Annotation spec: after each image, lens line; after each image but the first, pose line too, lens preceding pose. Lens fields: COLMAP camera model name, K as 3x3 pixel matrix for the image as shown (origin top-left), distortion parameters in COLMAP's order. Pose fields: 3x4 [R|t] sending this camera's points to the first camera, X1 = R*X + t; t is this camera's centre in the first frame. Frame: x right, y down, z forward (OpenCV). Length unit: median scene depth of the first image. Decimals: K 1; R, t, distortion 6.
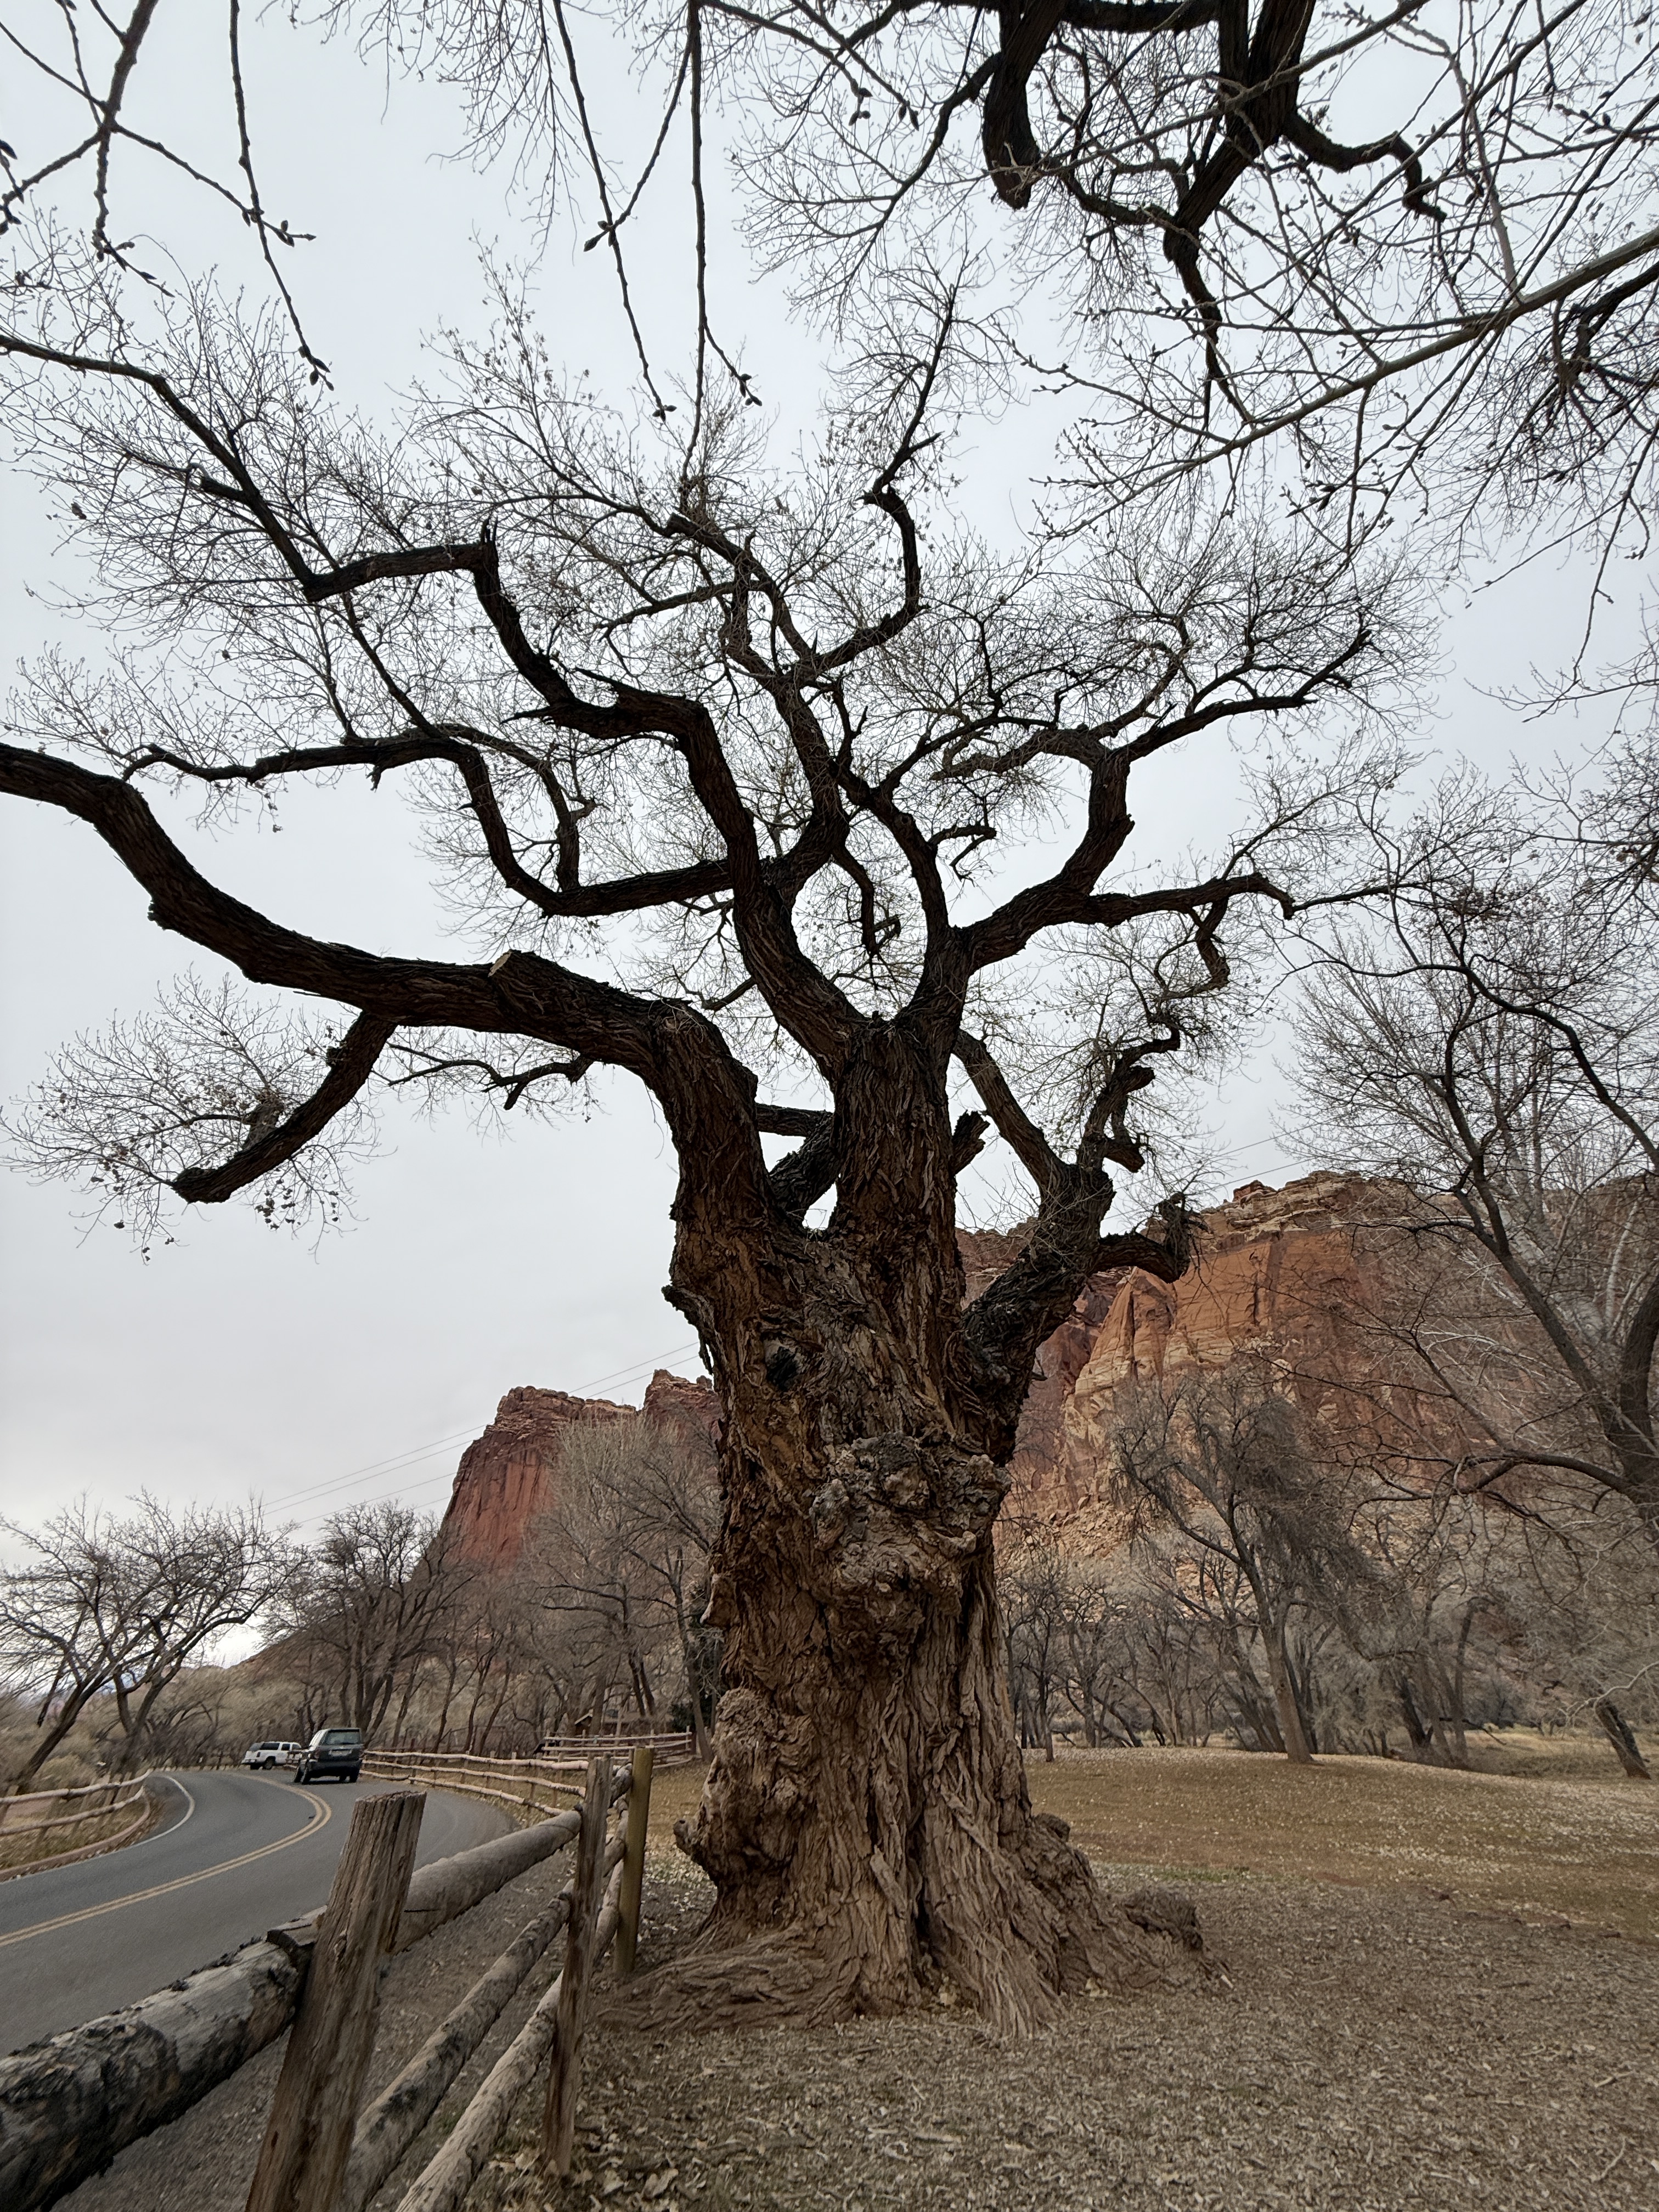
lens RADIAL K [[890.6, 0, 829.5], [0, 890.6, 1106.0], [0, 0, 1]] dist [0.017243, -0.000002]
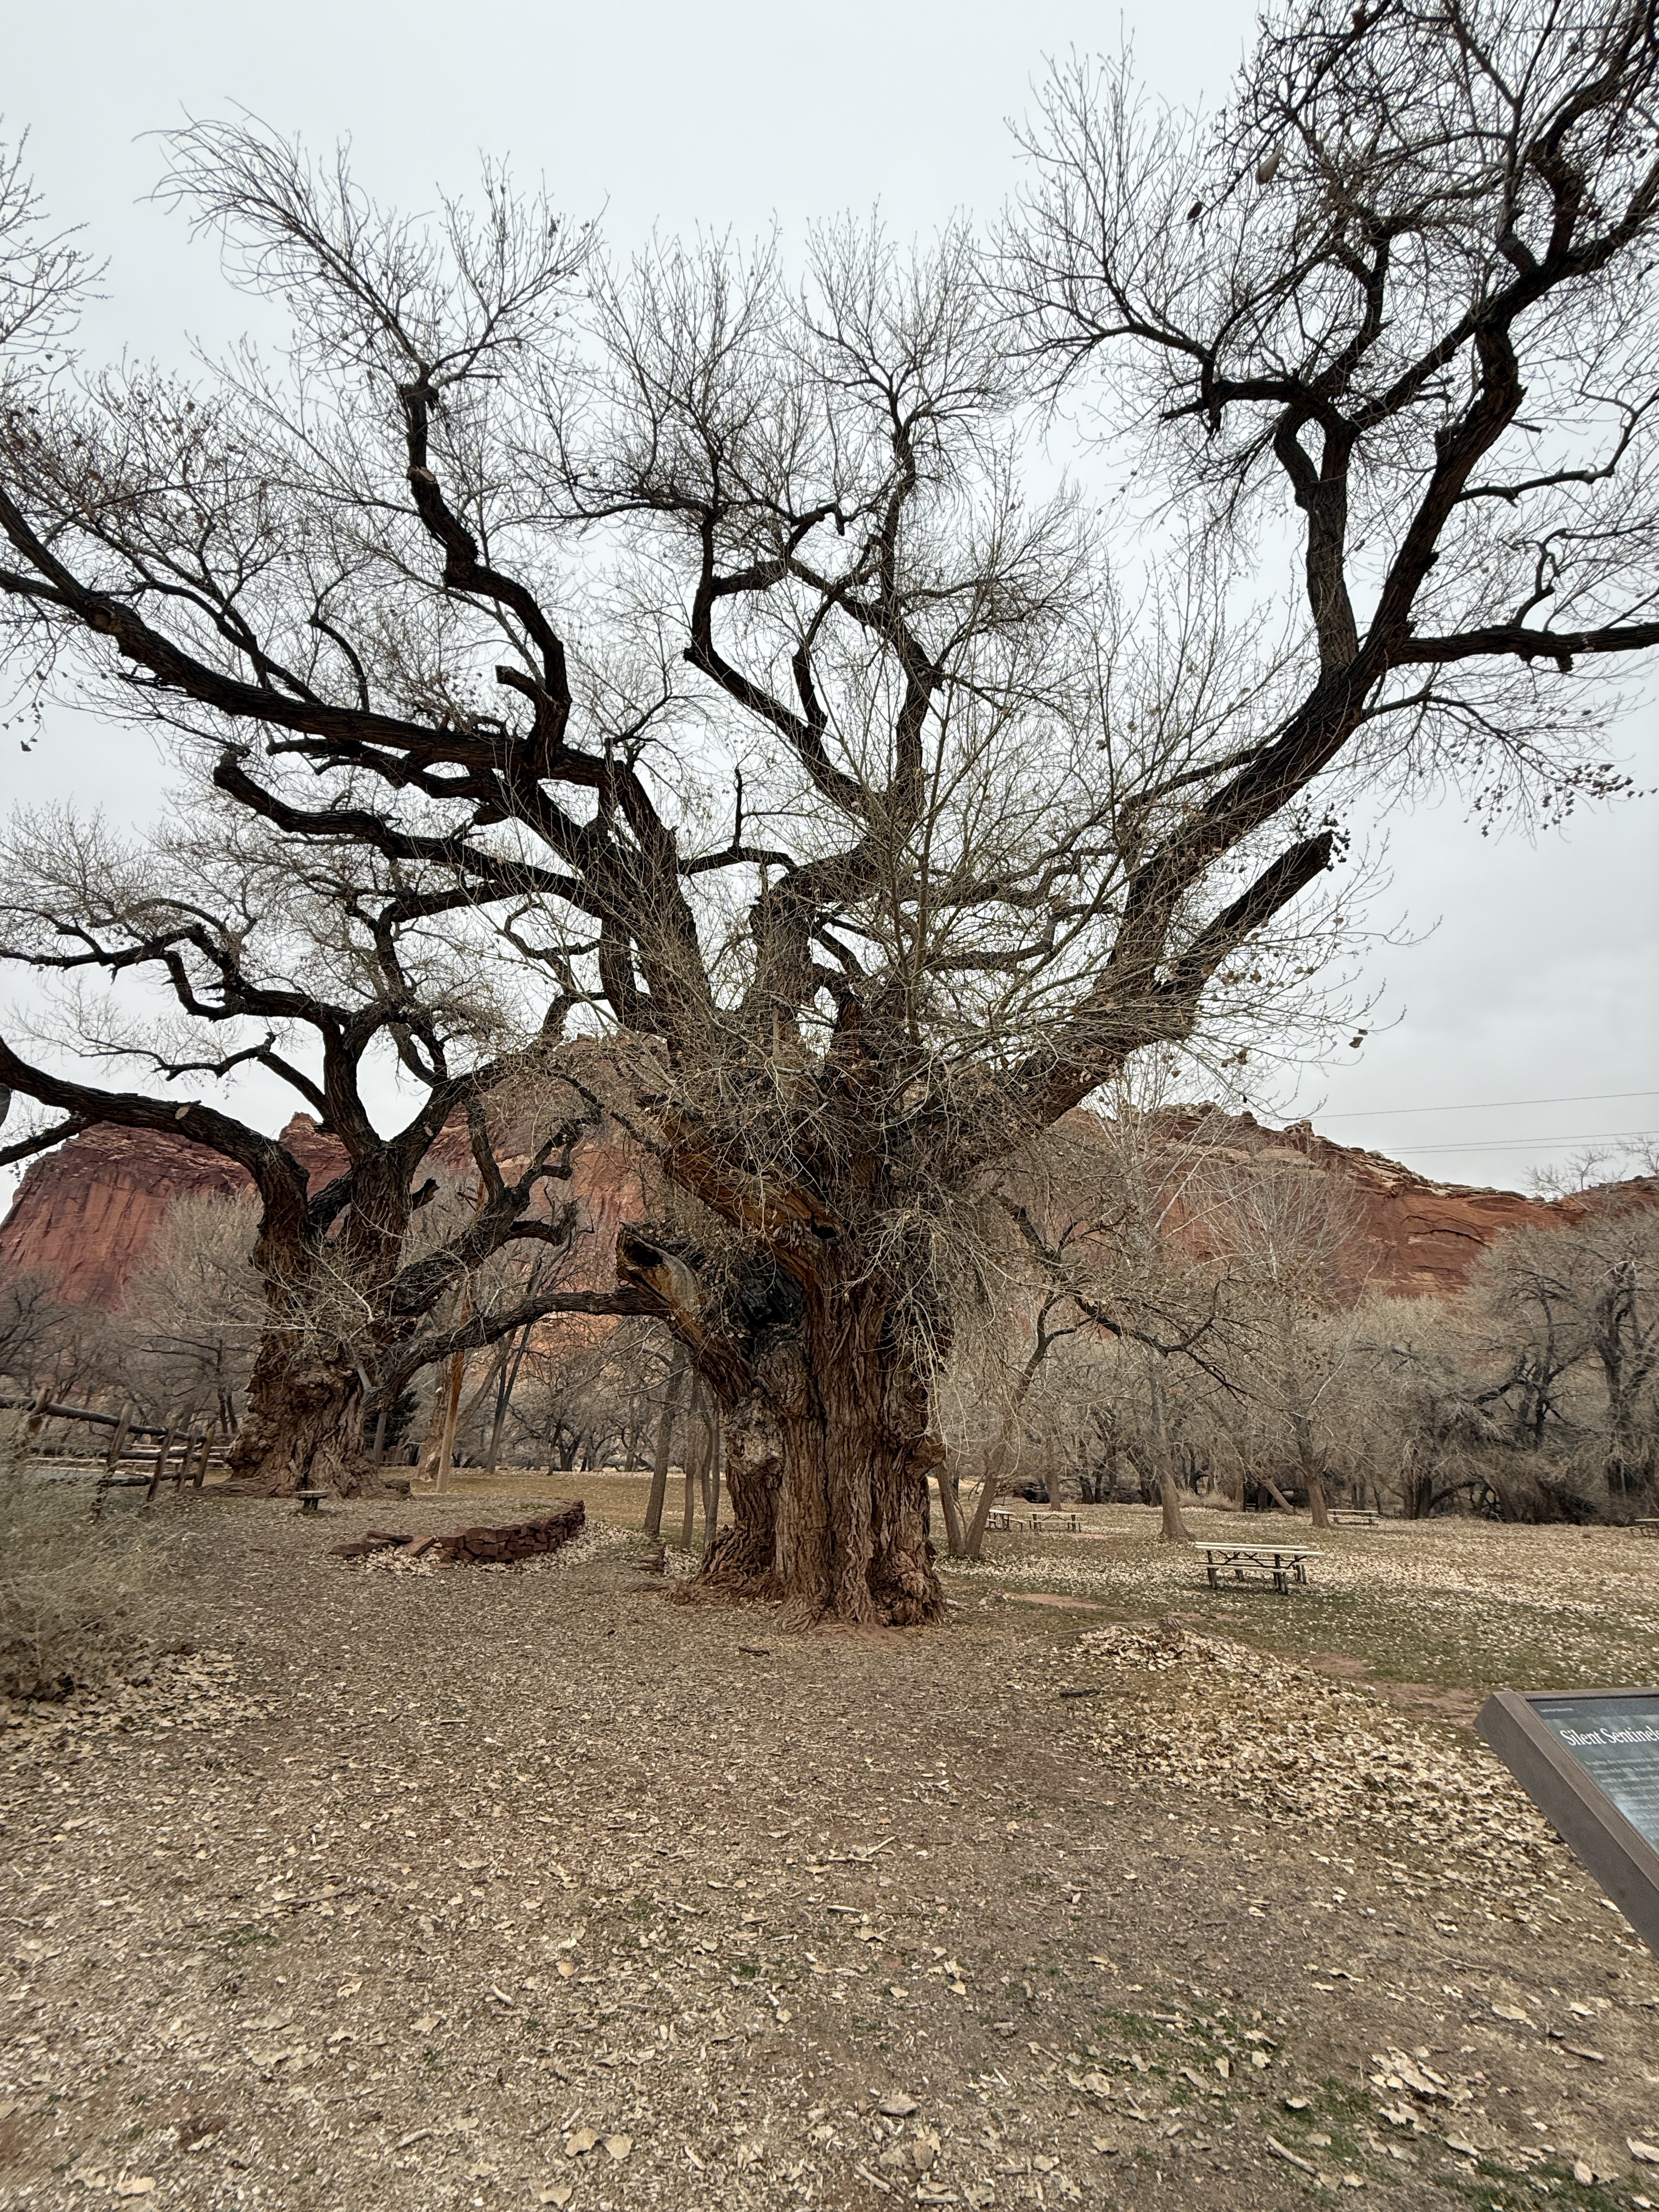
lens RADIAL K [[890.6, 0, 829.5], [0, 890.6, 1106.0], [0, 0, 1]] dist [0.017243, -0.000002]
pose [[0.924864, 0.178081, 0.336025, 0.349256], [-0.248263, 0.952057, 0.178756, -0.946475], [-0.288082, -0.248748, 0.924734, -1.463845]]
